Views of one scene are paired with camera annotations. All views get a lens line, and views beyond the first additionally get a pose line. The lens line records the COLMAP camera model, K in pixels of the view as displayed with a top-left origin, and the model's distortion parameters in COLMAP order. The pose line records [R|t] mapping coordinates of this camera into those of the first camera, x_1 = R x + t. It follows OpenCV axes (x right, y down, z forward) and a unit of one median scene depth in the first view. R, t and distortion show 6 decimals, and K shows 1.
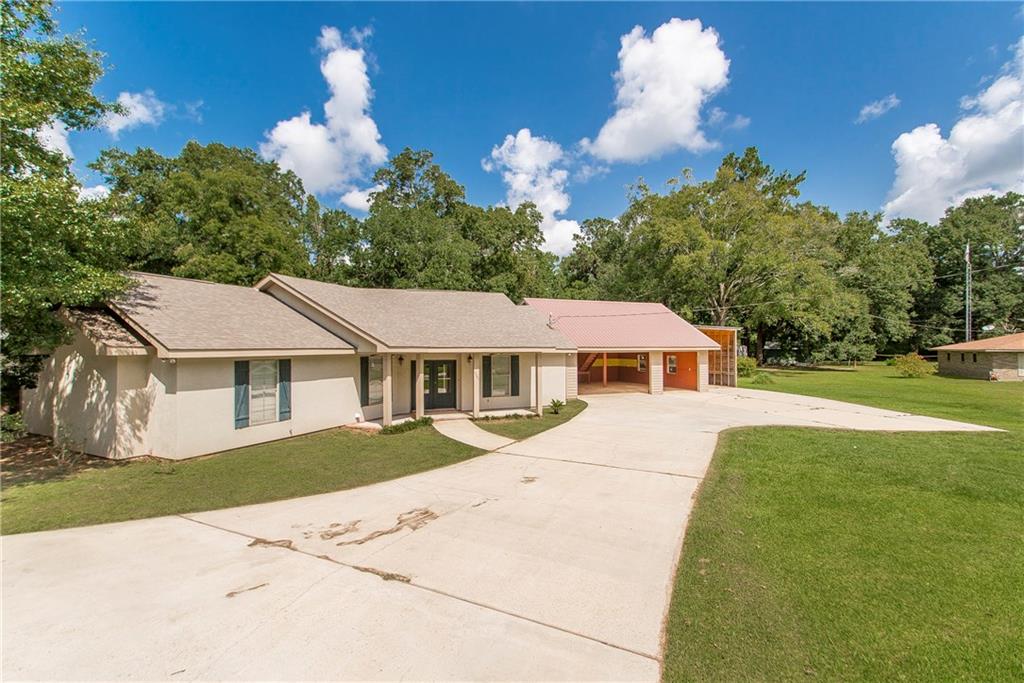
lens RADIAL K [[463.1, 0, 517.4], [0, 463.1, 345.2], [0, 0, 1]] dist [0.022411, -0.003878]
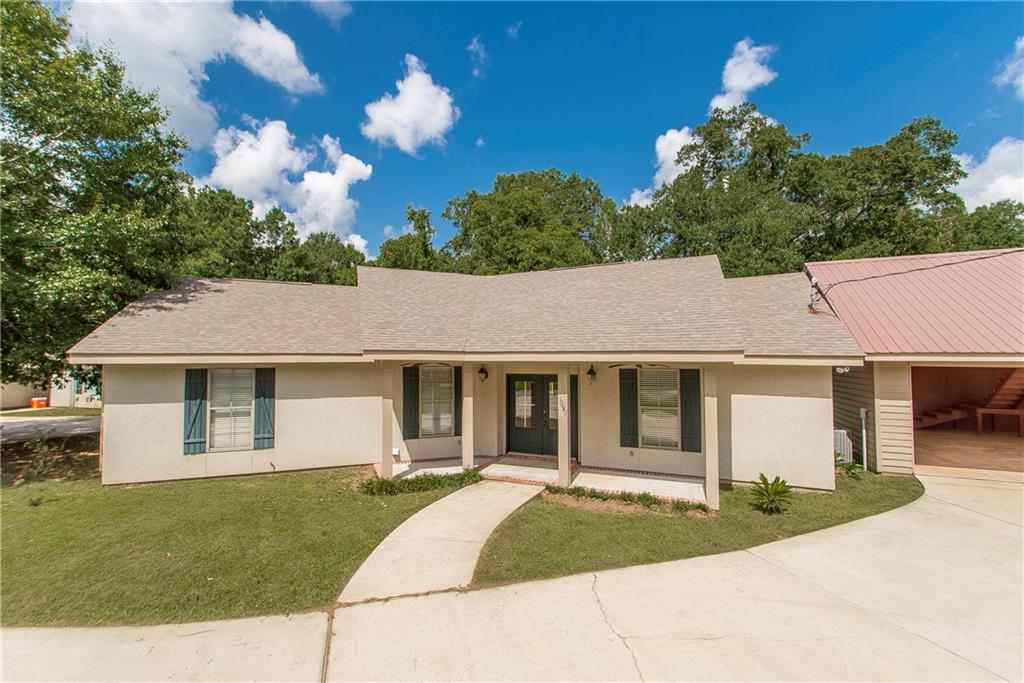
lens RADIAL K [[463.1, 0, 487.3], [0, 463.1, 336.1], [0, 0, 1]] dist [0.022411, -0.003878]
pose [[0.694616, -0.030133, -0.718749, 0.230761], [0.002446, 0.999215, -0.039527, 0.006403], [0.719376, 0.025698, 0.694145, 0.560164]]
